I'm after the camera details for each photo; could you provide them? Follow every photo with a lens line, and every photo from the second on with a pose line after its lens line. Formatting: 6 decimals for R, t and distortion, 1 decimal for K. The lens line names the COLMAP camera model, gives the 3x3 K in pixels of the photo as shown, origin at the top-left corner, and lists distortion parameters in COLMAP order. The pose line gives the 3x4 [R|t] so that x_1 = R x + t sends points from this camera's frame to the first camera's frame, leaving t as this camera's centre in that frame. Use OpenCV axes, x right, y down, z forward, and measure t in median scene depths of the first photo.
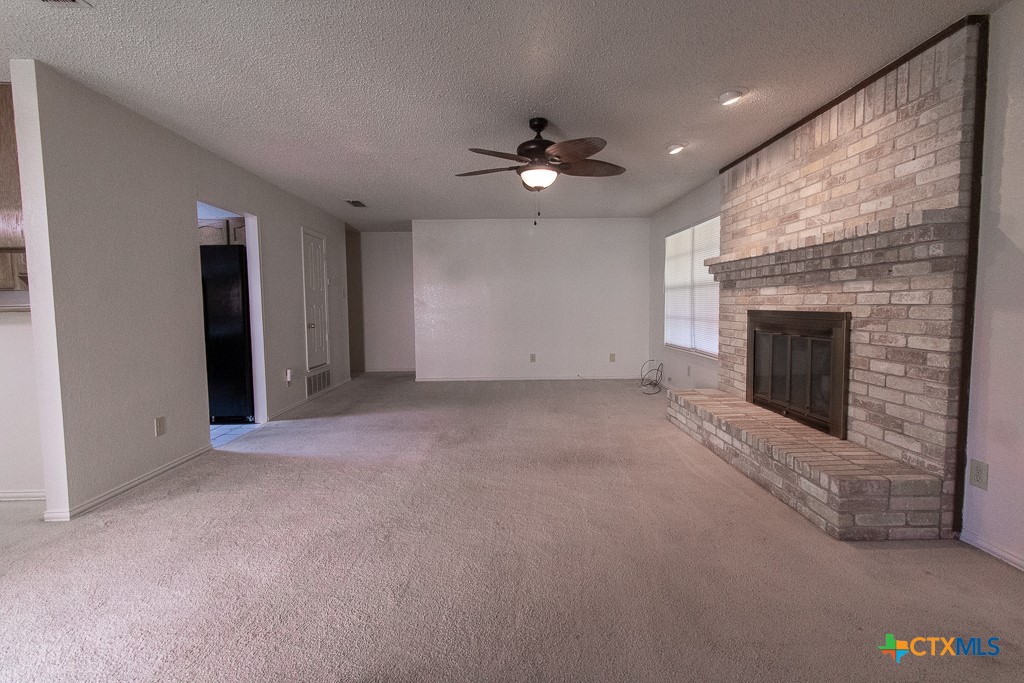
lens RADIAL K [[475.0, 0, 506.1], [0, 475.0, 334.9], [0, 0, 1]] dist [-0.000567, 0.002250]
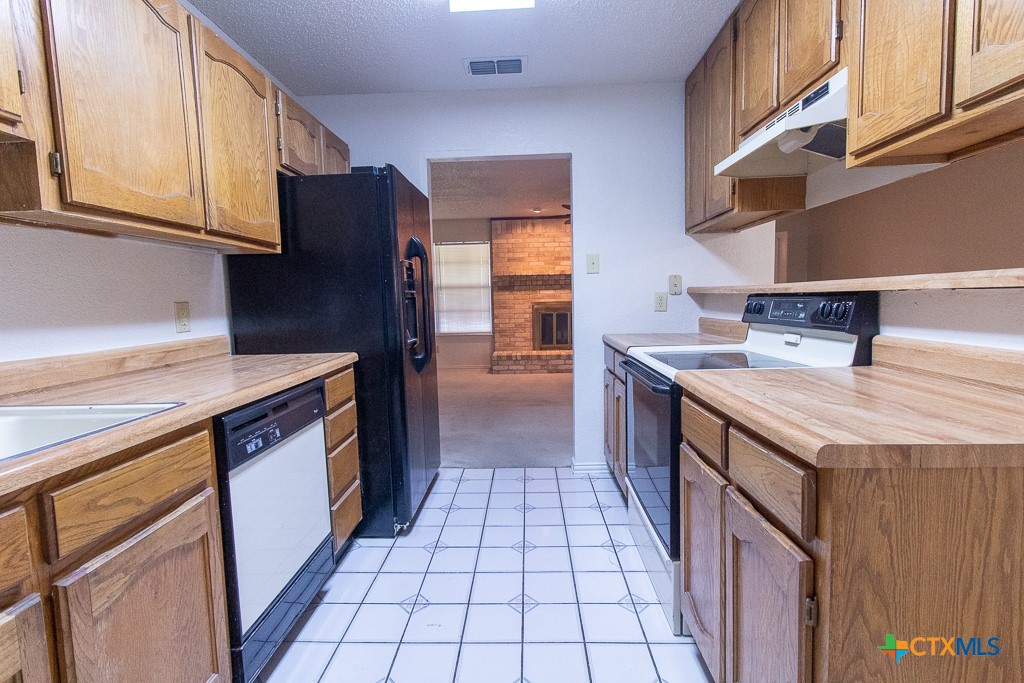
lens RADIAL K [[475.0, 0, 512.3], [0, 475.0, 336.7], [0, 0, 1]] dist [-0.000567, 0.002250]
pose [[0.036897, -0.068565, 0.996964, -1.958050], [0.085640, 0.994190, 0.065205, -0.063661], [-0.995643, 0.082974, 0.042554, 1.439889]]
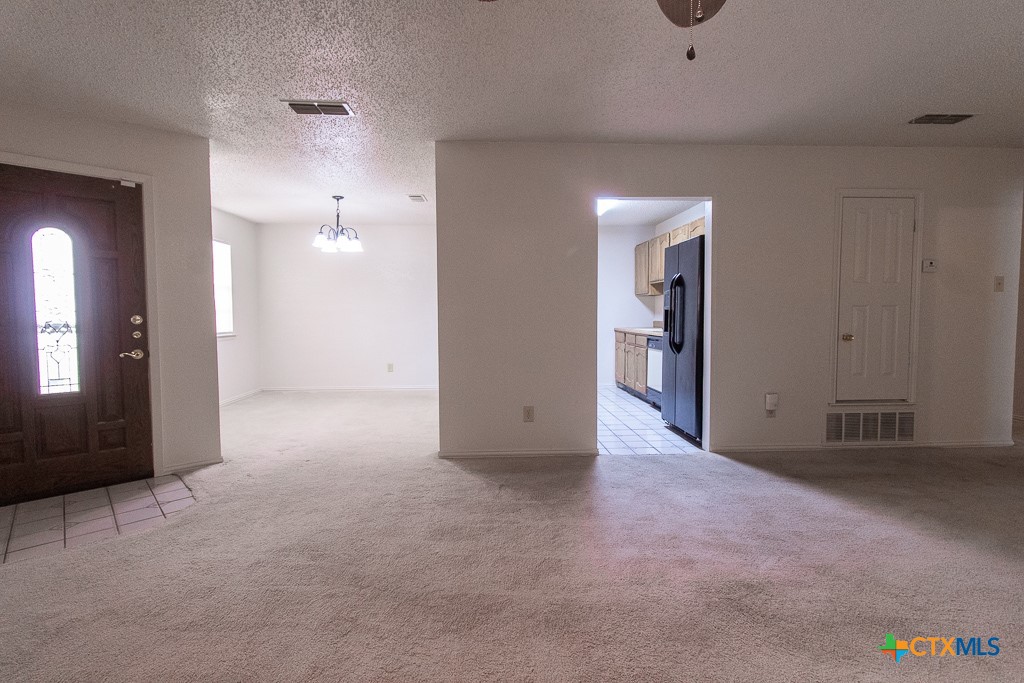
lens RADIAL K [[475.0, 0, 509.6], [0, 475.0, 339.9], [0, 0, 1]] dist [-0.000567, 0.002250]
pose [[0.050945, 0.071338, -0.996150, 0.452818], [-0.058131, 0.995966, 0.068352, -0.069947], [0.997008, 0.054425, 0.054886, 1.029563]]
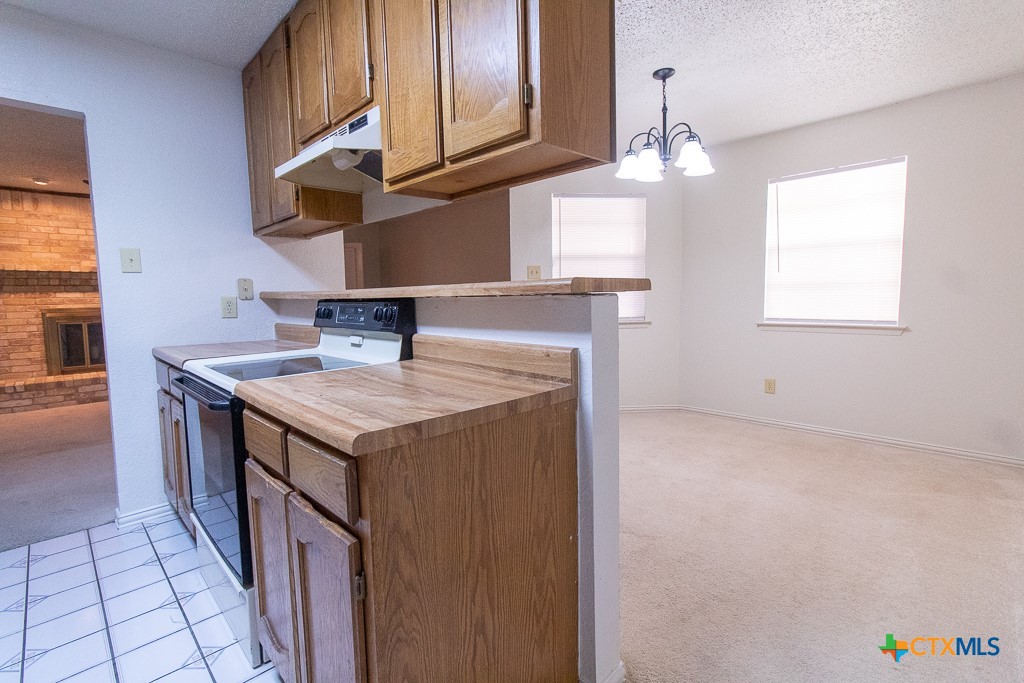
lens RADIAL K [[475.0, 0, 510.1], [0, 475.0, 336.3], [0, 0, 1]] dist [-0.000567, 0.002250]
pose [[-0.696857, -0.037506, 0.716228, -1.967524], [0.070649, 0.990185, 0.120590, -0.061453], [-0.713722, 0.134635, -0.687368, 1.410635]]
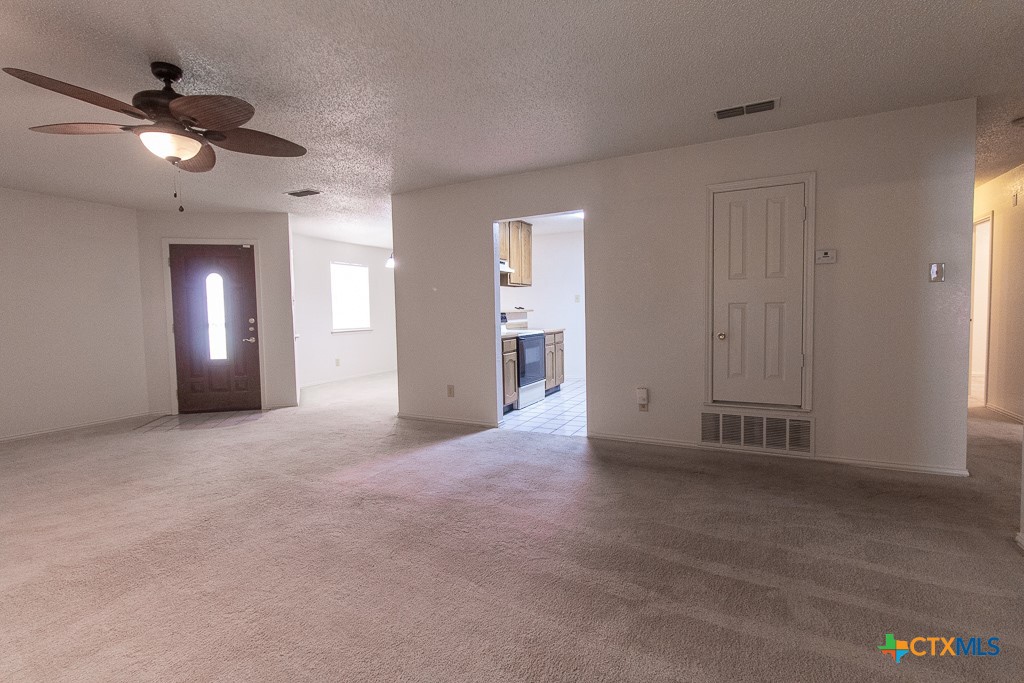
lens RADIAL K [[475.0, 0, 510.2], [0, 475.0, 338.5], [0, 0, 1]] dist [-0.000567, 0.002250]
pose [[-0.454835, 0.072886, -0.887588, 0.588662], [-0.029699, 0.994850, 0.096913, -0.143912], [0.890080, 0.070440, -0.450328, 2.130562]]
